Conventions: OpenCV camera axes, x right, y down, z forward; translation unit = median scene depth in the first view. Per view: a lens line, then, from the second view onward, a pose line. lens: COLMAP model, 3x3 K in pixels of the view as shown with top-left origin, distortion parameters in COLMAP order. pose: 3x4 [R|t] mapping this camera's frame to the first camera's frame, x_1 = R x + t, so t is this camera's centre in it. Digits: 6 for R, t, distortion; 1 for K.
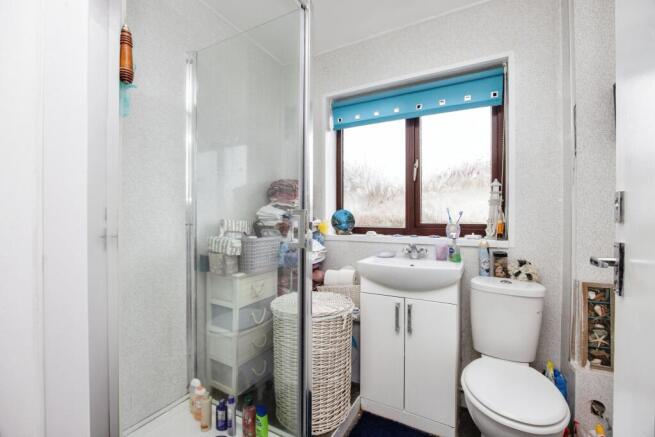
lens RADIAL K [[284.2, 0, 332.4], [0, 284.2, 224.1], [0, 0, 1]] dist [-0.008922, 0.000304]
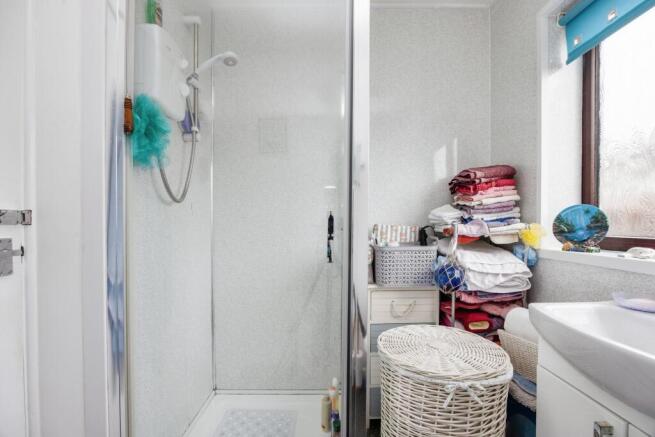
lens RADIAL K [[286.4, 0, 327.0], [0, 286.4, 229.8], [0, 0, 1]] dist [-0.002233, -0.000004]
pose [[0.465921, 0.009336, -0.884777, 0.301605], [-0.007822, 0.999949, 0.006433, -0.002853], [0.884792, 0.003923, 0.465970, 0.337644]]
